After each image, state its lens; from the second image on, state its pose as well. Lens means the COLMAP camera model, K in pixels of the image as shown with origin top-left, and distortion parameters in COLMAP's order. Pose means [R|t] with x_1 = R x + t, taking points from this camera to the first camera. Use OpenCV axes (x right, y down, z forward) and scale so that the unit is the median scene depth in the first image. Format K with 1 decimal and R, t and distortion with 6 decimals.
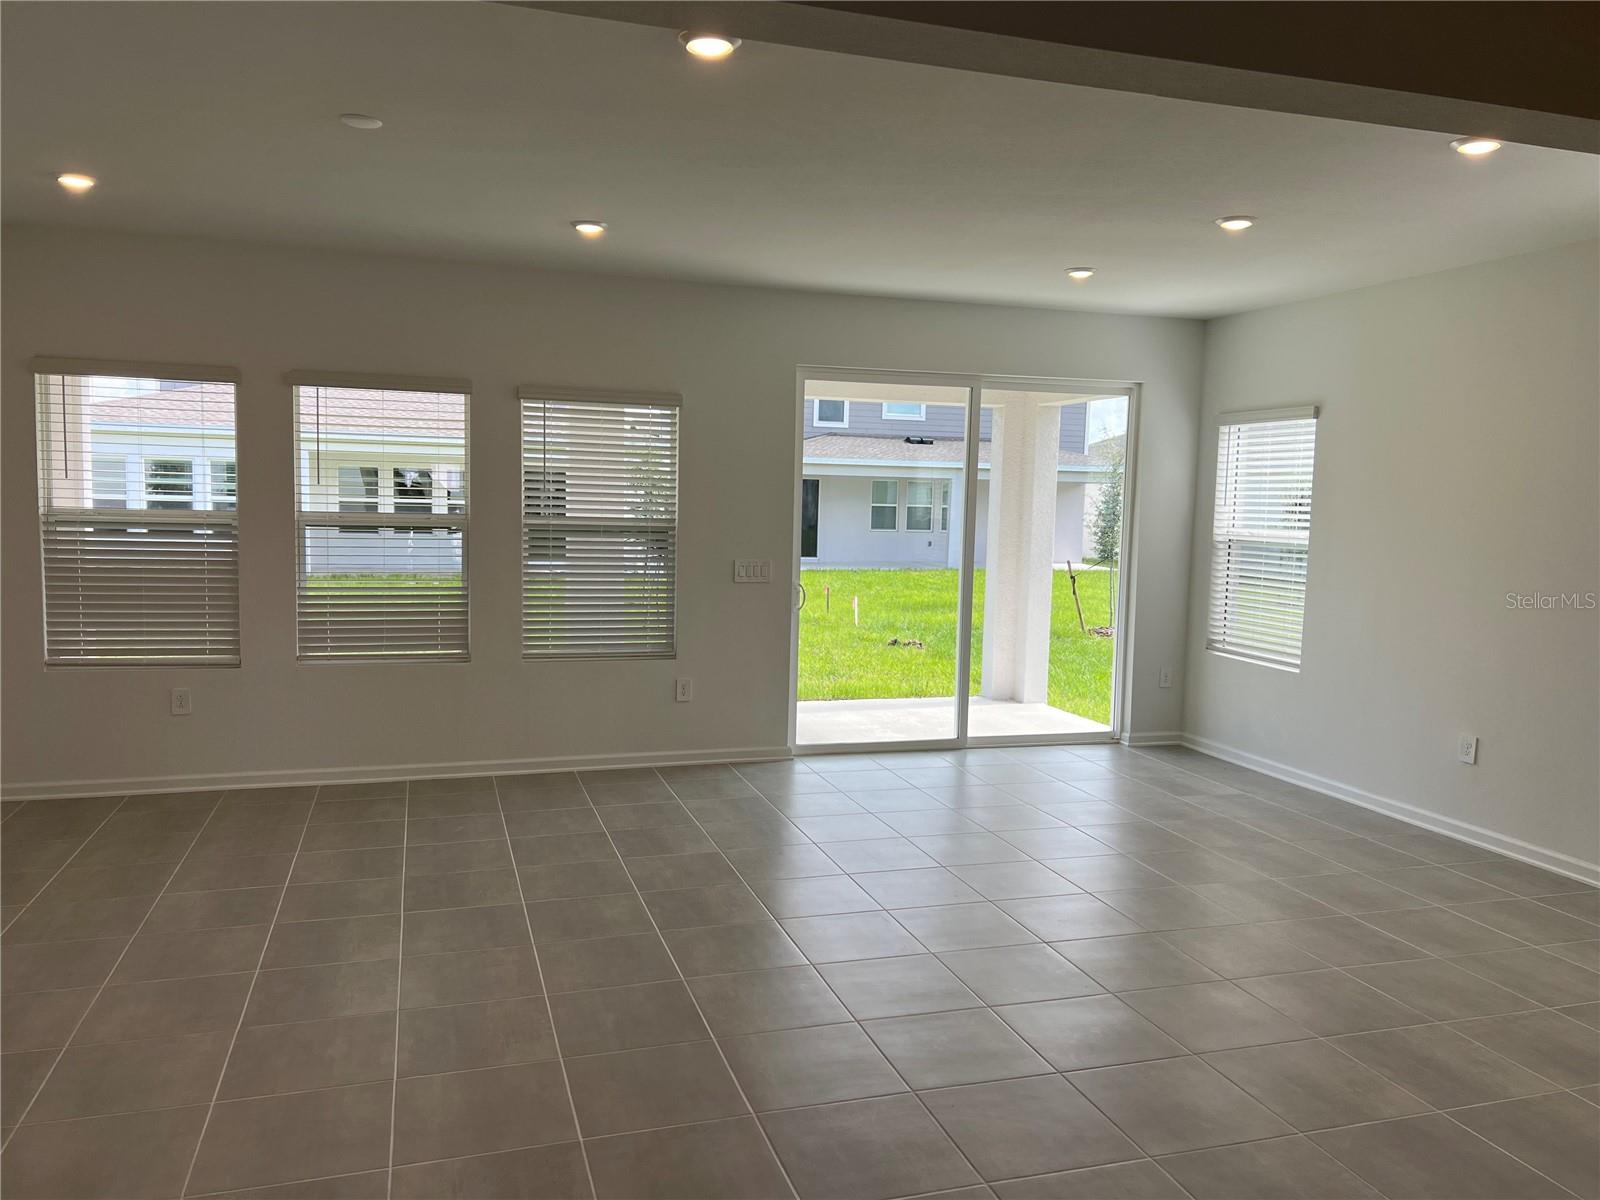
lens RADIAL K [[1179.4, 0, 800.0], [0, 1179.4, 600.0], [0, 0, 1]] dist [0.010042, -0.006806]
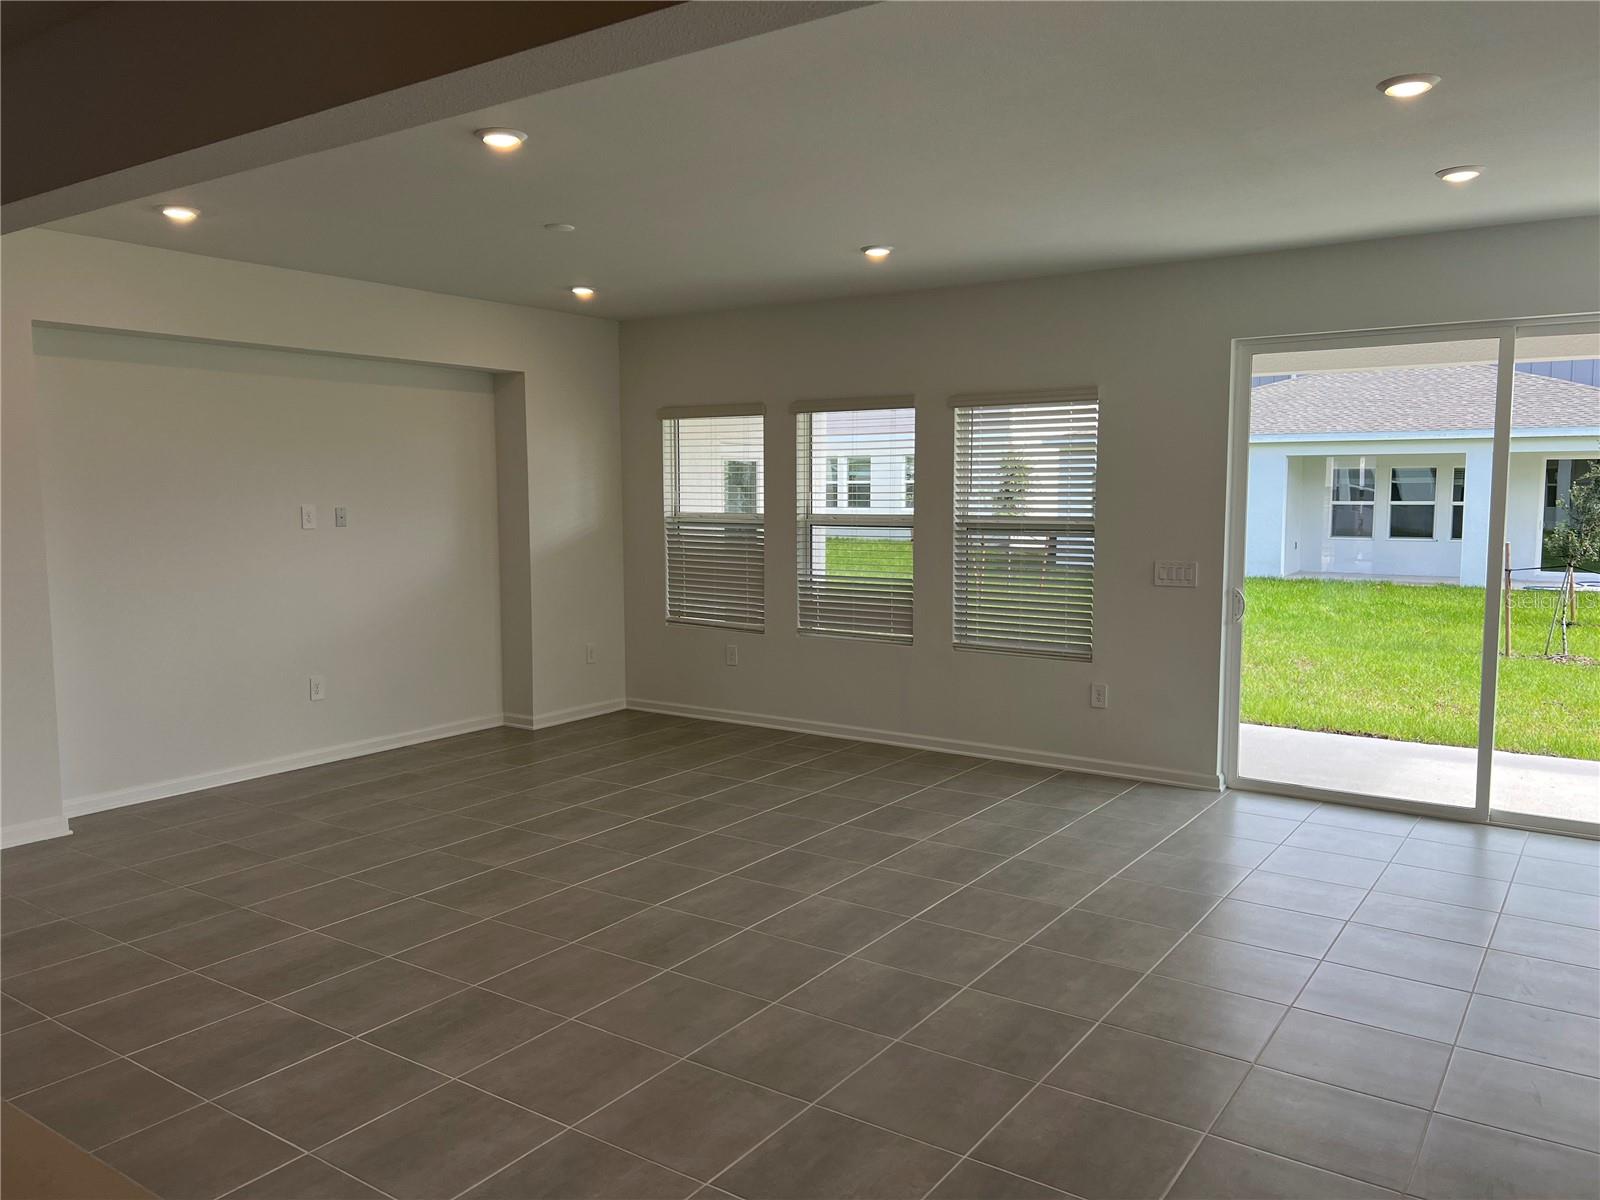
lens RADIAL K [[1179.4, 0, 800.0], [0, 1179.4, 600.0], [0, 0, 1]] dist [0.010042, -0.006806]
pose [[0.597050, 0.050076, -0.800640, 0.558052], [-0.052899, 0.998335, 0.022993, -0.011365], [0.800458, 0.028625, 0.598705, 0.241292]]
